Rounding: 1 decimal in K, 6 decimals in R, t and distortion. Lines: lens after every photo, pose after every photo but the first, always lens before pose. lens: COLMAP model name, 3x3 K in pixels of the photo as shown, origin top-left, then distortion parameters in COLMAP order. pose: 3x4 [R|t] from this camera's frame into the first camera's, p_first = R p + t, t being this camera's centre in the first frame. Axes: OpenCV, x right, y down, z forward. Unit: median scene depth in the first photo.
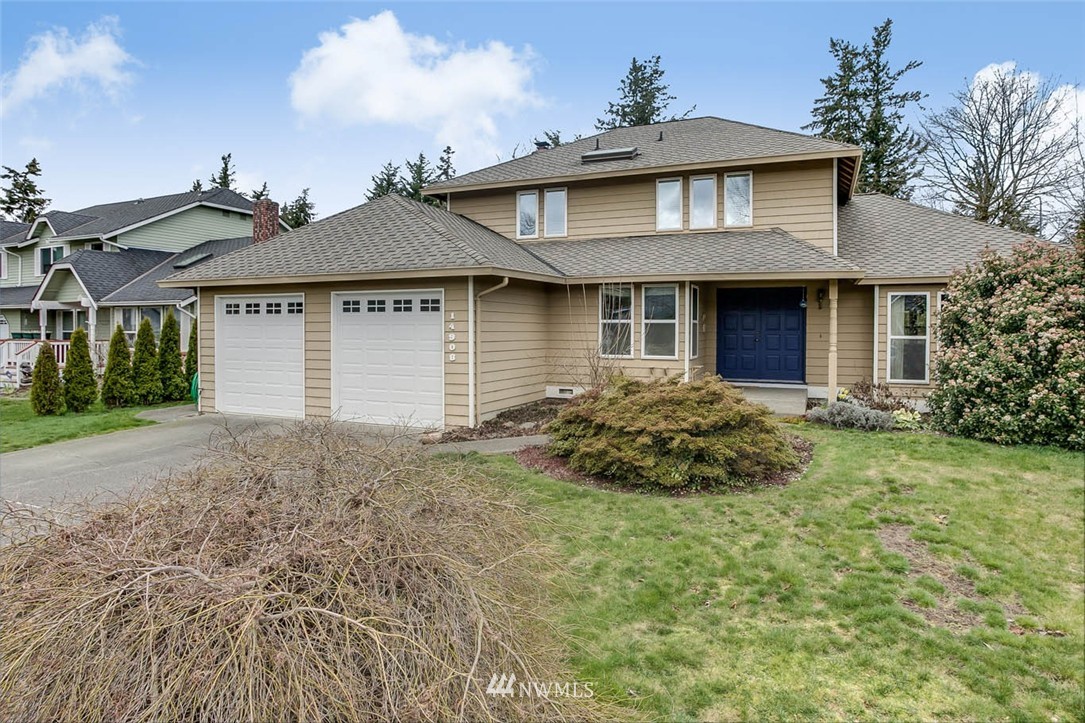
lens RADIAL K [[634.8, 0, 542.9], [0, 634.8, 343.4], [0, 0, 1]] dist [-0.041578, 0.000439]
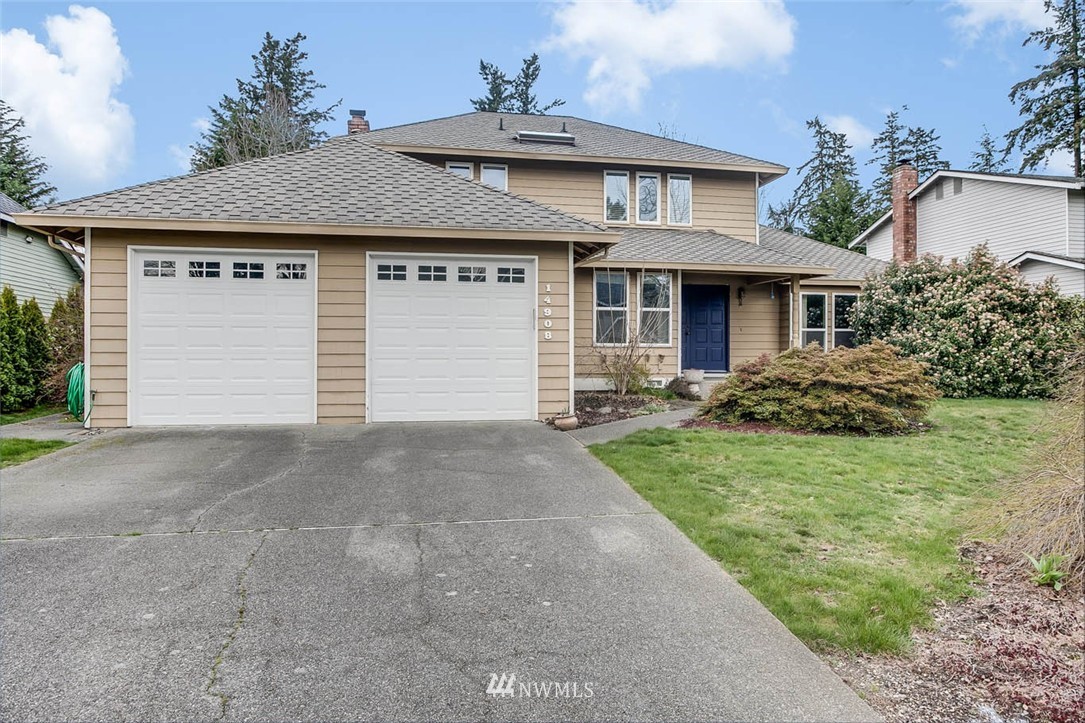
lens RADIAL K [[703.7, 0, 542.5], [0, 703.7, 361.5], [0, 0, 1]] dist [-0.031107, -0.001012]
pose [[0.825018, -0.004826, 0.565085, -0.612686], [0.014832, 0.999804, -0.013117, 0.062212], [-0.564911, 0.019203, 0.824928, 0.178653]]
